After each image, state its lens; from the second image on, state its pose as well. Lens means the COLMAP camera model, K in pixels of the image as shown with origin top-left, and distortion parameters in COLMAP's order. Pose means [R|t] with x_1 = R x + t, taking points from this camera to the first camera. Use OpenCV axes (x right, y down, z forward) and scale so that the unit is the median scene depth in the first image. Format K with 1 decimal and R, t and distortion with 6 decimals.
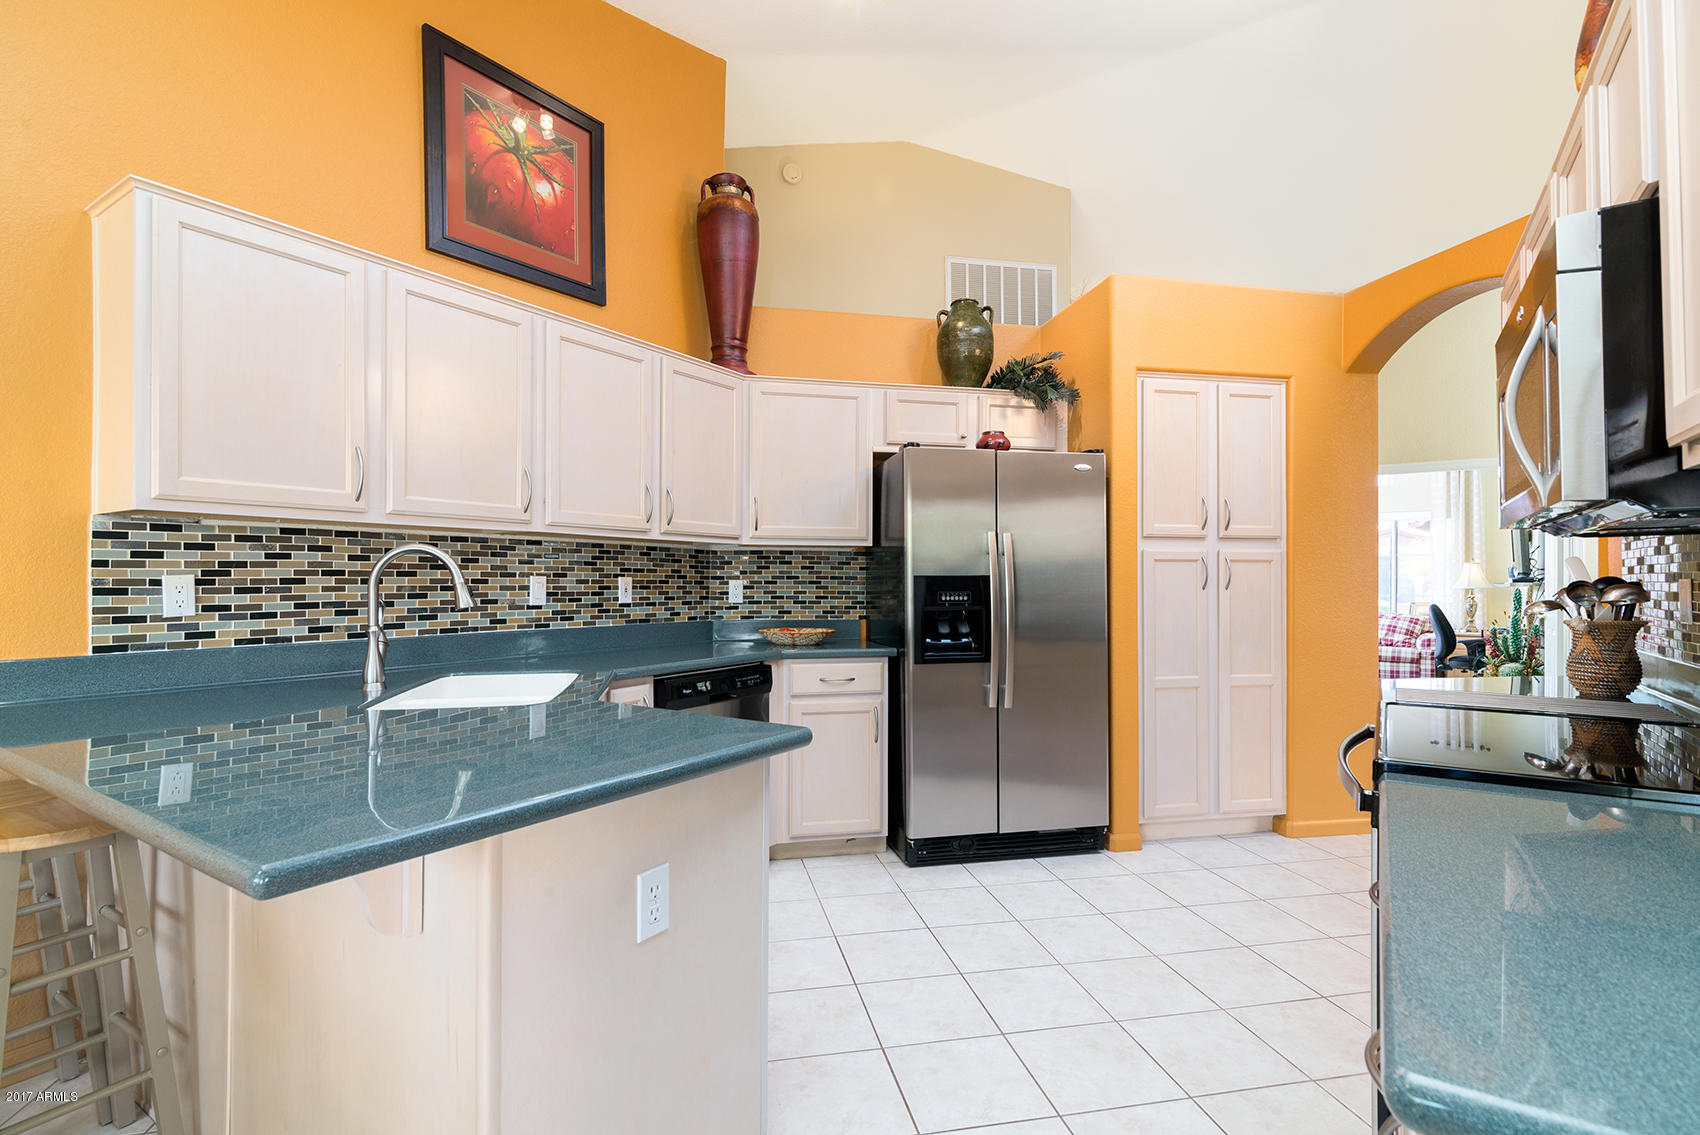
lens RADIAL K [[804.5, 0, 859.0], [0, 804.5, 570.0], [0, 0, 1]] dist [0.005047, -0.000989]
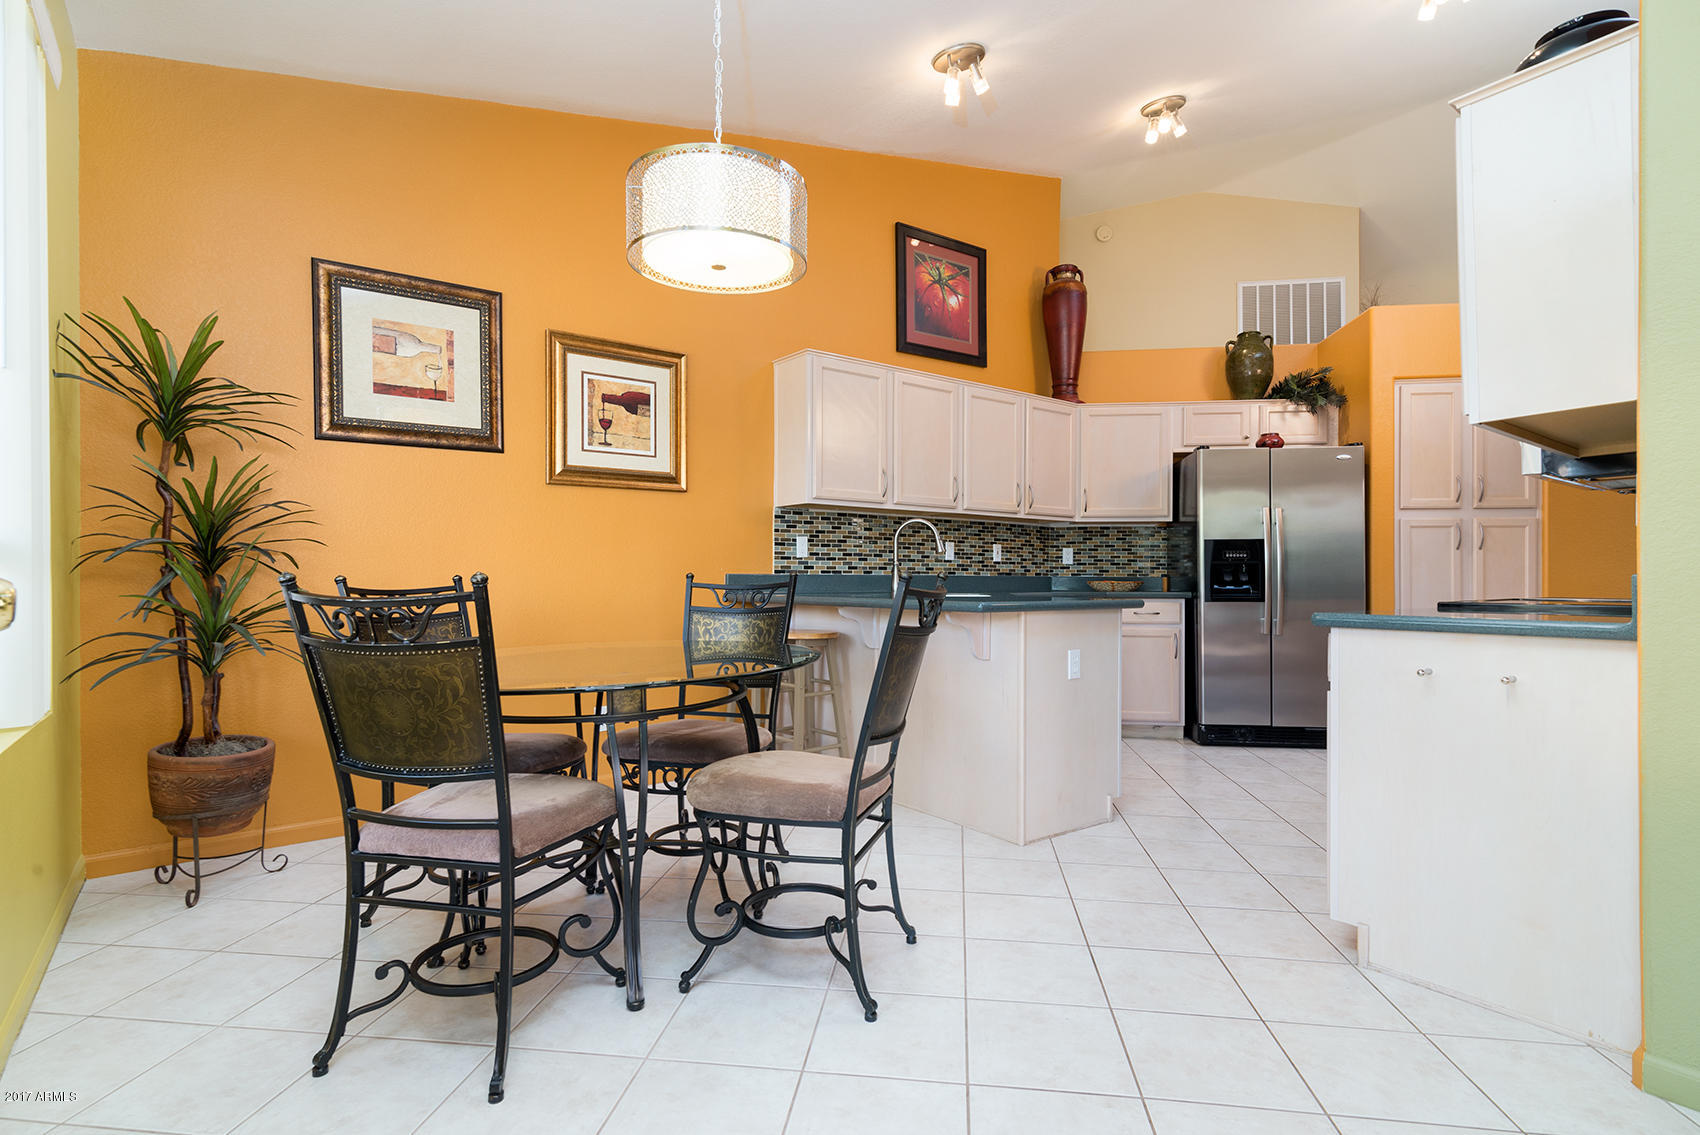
lens RADIAL K [[804.5, 0, 851.7], [0, 804.5, 570.6], [0, 0, 1]] dist [0.005047, -0.000989]
pose [[0.937267, 0.001189, -0.348609, -0.019492], [0.001182, 0.999978, 0.006590, 0.049558], [0.348609, -0.006589, 0.937245, -0.532265]]
